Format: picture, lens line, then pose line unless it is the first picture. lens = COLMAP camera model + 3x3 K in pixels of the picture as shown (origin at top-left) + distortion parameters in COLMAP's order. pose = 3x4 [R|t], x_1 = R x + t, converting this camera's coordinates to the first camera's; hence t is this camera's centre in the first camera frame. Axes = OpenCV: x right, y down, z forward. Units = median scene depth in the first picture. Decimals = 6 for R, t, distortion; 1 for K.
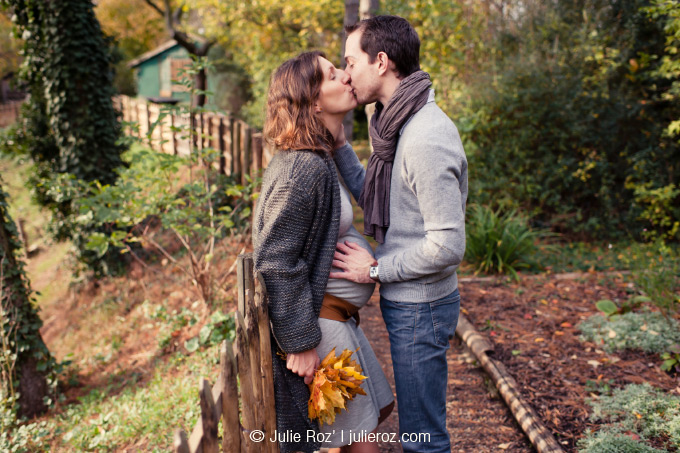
lens RADIAL K [[670.0, 0, 340.0], [0, 670.0, 226.5], [0, 0, 1]] dist [-0.005425, -0.007145]
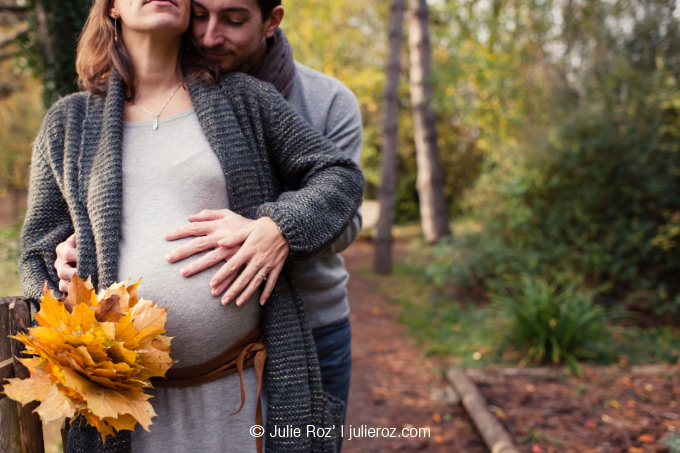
lens RADIAL K [[670.0, 0, 340.0], [0, 670.0, 226.5], [0, 0, 1]] dist [-0.005425, -0.007145]
pose [[0.993597, -0.002571, -0.112953, 0.072161], [-0.012908, 0.990612, -0.136095, 0.019325], [0.112243, 0.136681, 0.984236, 0.178761]]
